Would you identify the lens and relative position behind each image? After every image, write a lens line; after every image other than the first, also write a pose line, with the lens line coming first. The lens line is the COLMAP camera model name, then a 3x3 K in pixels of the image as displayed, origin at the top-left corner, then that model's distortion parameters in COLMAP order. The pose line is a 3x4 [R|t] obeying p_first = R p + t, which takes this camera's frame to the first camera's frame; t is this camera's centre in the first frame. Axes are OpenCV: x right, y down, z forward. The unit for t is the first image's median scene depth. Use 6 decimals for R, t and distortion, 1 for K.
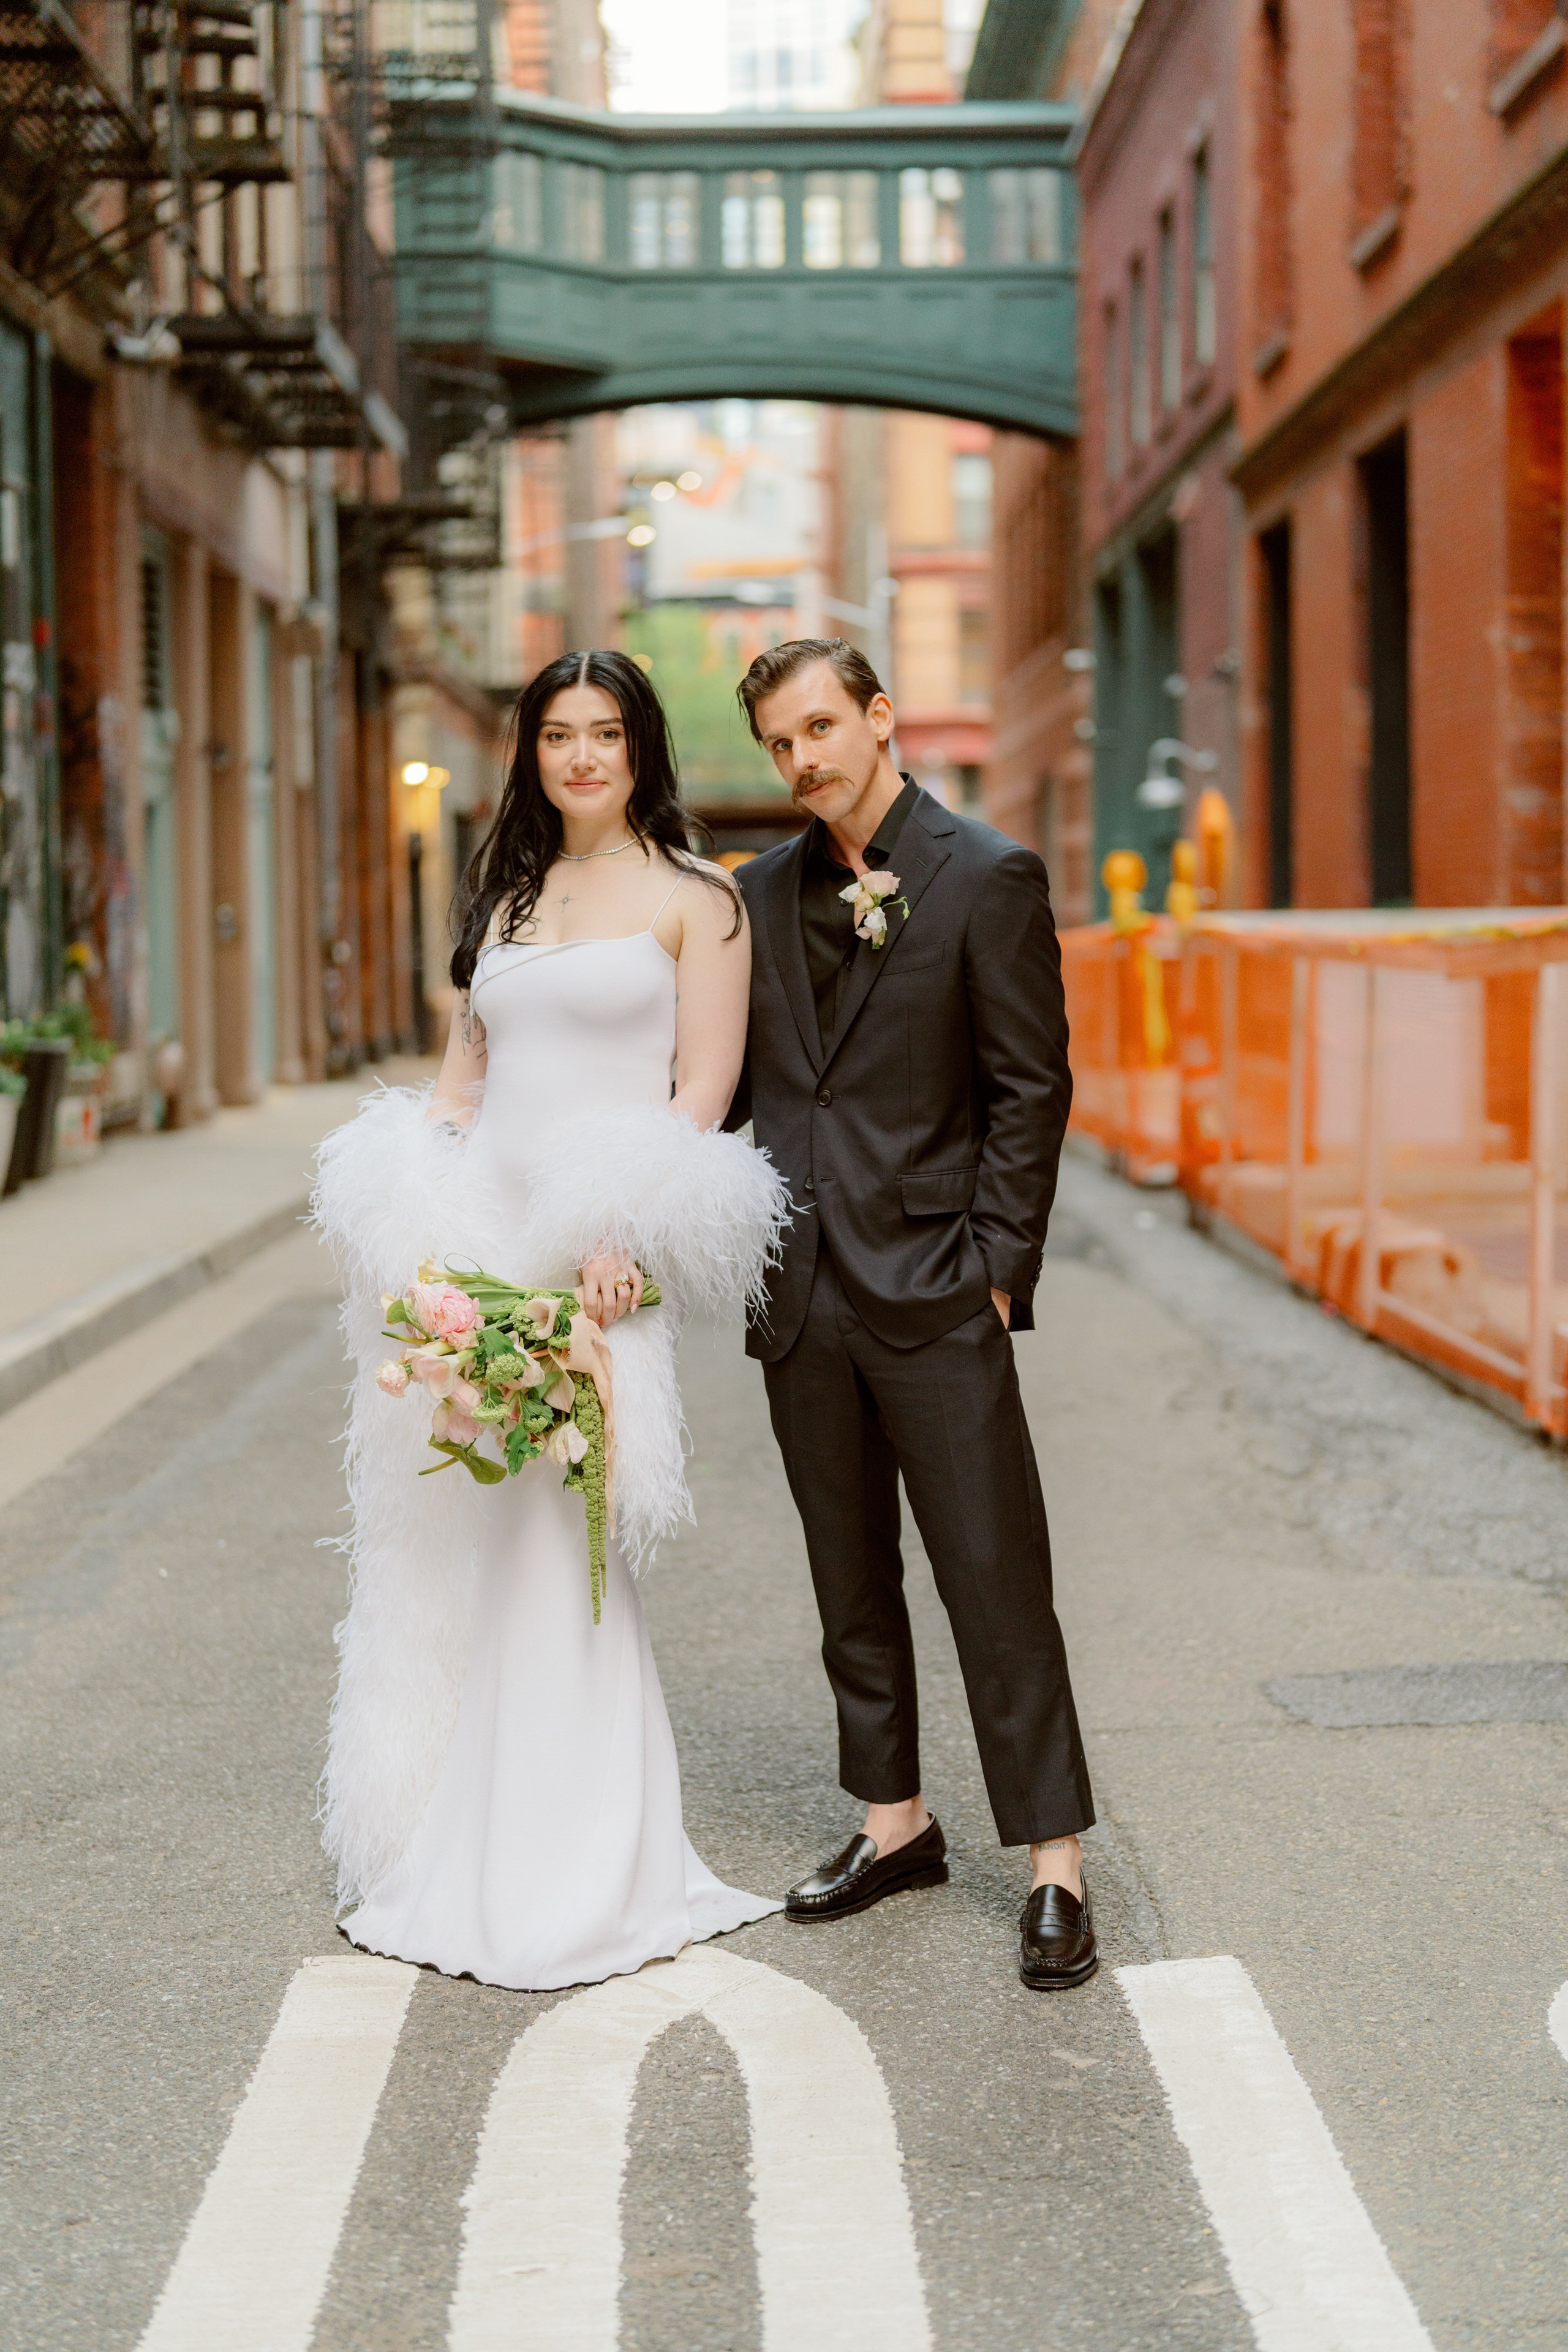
lens RADIAL K [[3339.1, 0, 805.6], [0, 3339.1, 1216.6], [0, 0, 1]] dist [0.002511, 0.000000]
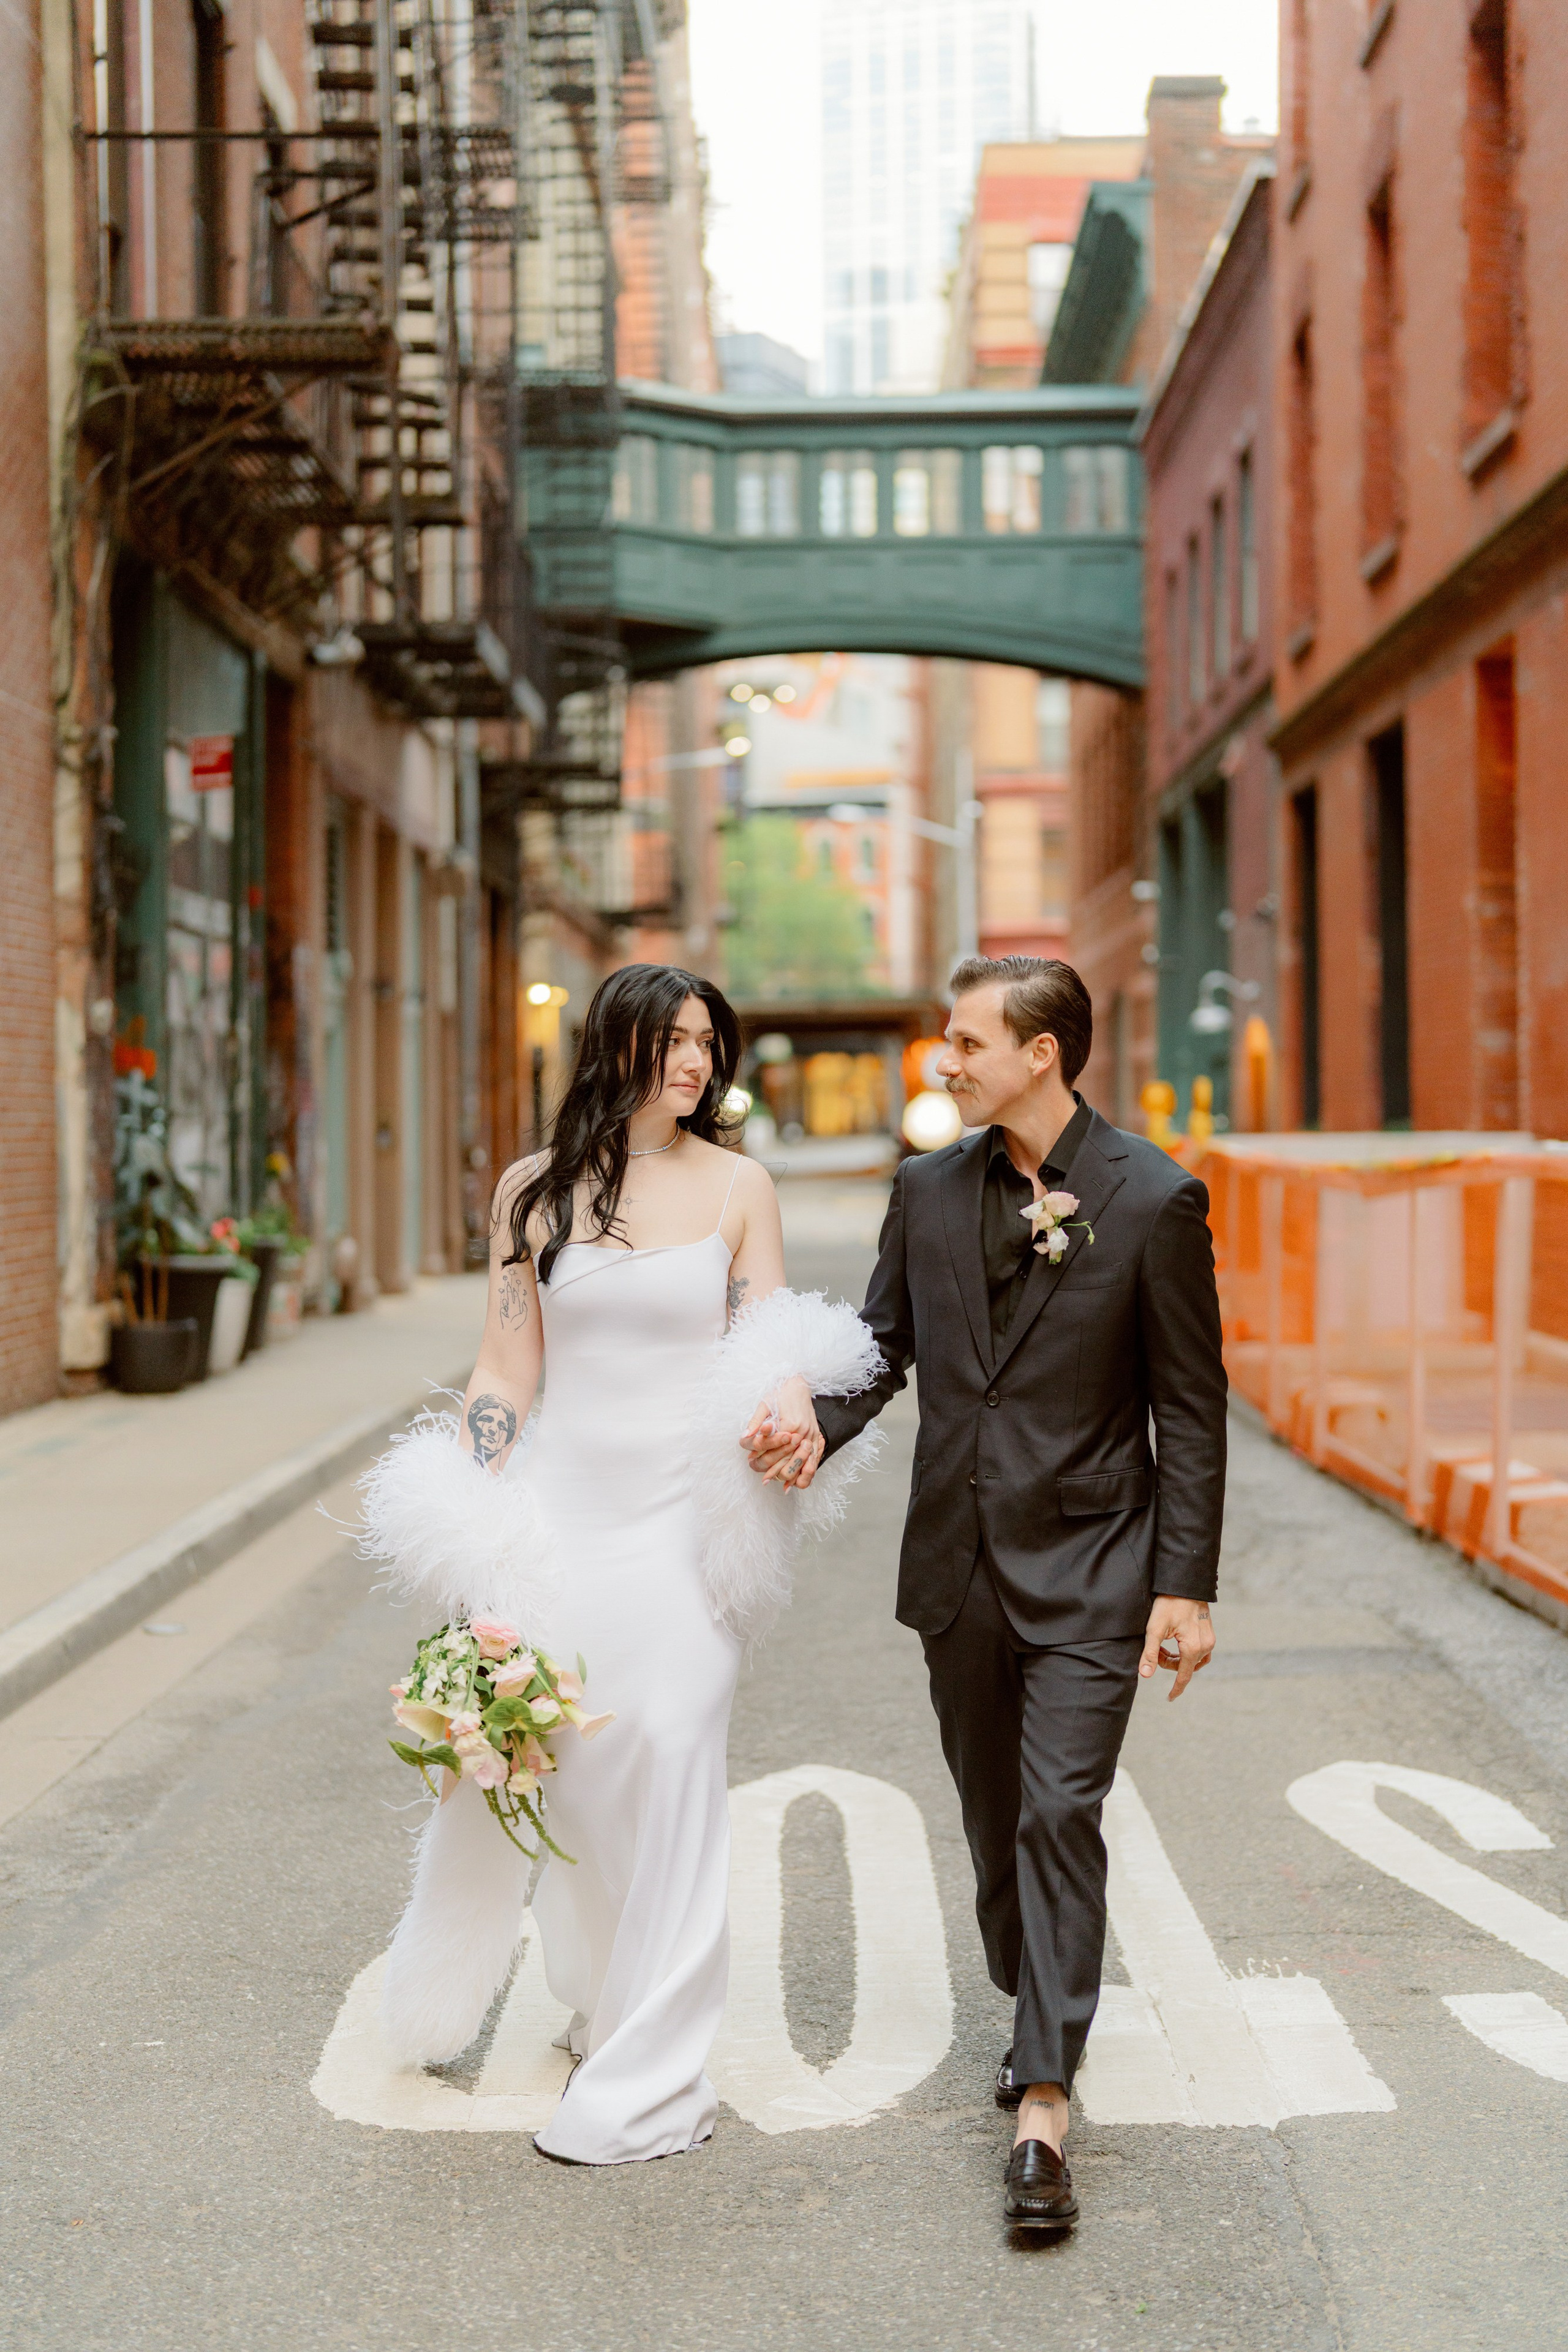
lens RADIAL K [[3339.1, 0, 773.0], [0, 3339.1, 1210.3], [0, 0, 1]] dist [0.002511, 0.000000]
pose [[0.999313, 0.004486, -0.036787, 0.001761], [-0.006687, 0.998179, -0.059946, 0.007315], [0.036451, 0.060151, 0.997524, -0.159930]]
